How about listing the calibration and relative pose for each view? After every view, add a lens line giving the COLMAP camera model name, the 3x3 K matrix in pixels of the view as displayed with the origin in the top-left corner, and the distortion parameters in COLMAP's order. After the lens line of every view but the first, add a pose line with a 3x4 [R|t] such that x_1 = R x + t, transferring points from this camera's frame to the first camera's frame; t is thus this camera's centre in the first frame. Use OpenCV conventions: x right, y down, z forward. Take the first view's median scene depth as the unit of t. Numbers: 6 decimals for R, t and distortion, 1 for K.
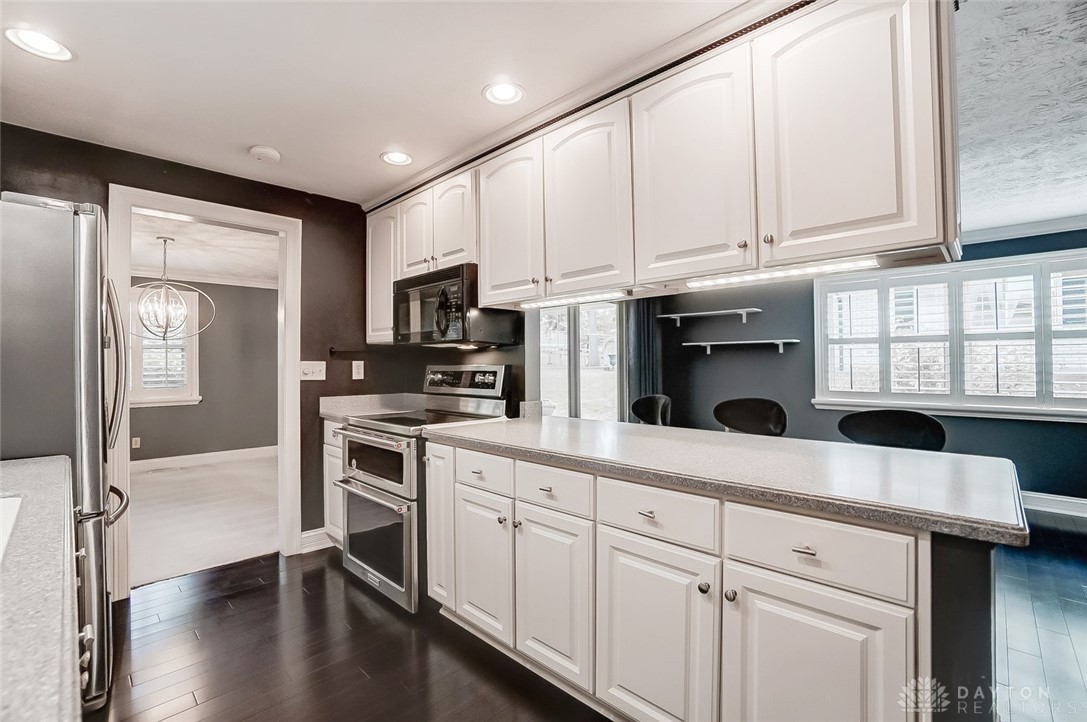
lens RADIAL K [[477.0, 0, 540.7], [0, 477.0, 357.6], [0, 0, 1]] dist [-0.025493, 0.001241]
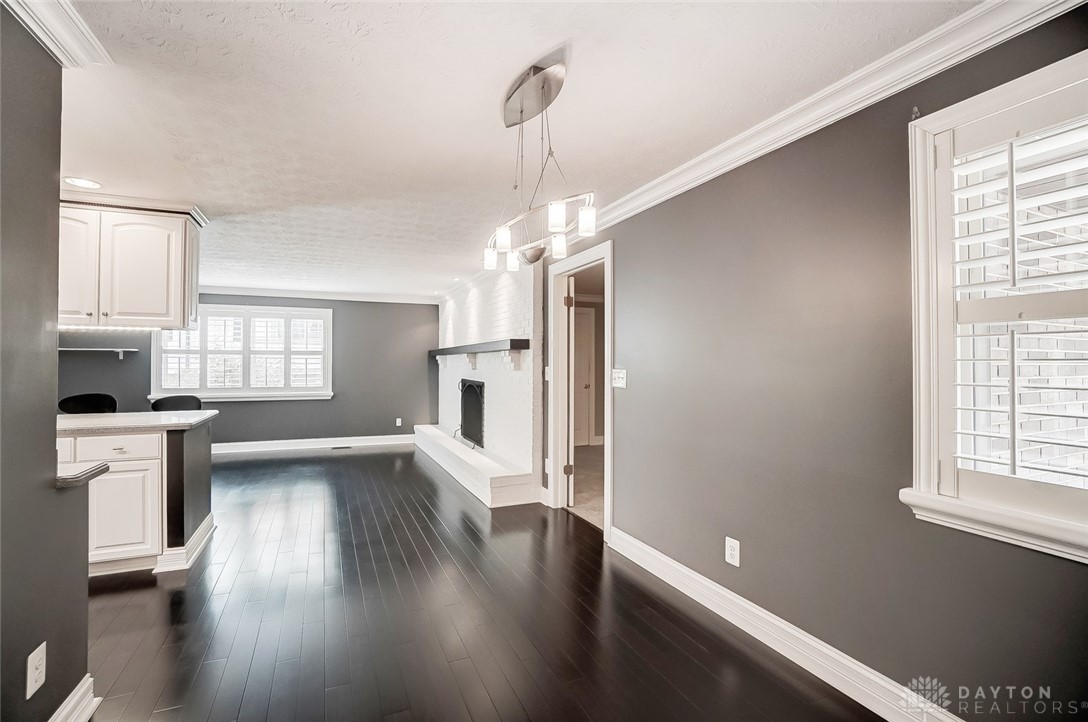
lens RADIAL K [[477.4, 0, 533.4], [0, 477.4, 358.7], [0, 0, 1]] dist [-0.025493, 0.001241]
pose [[0.381978, 0.015487, 0.924042, -0.250362], [-0.017246, 0.999805, -0.009628, -0.022705], [-0.924011, -0.012258, 0.382170, -0.550520]]
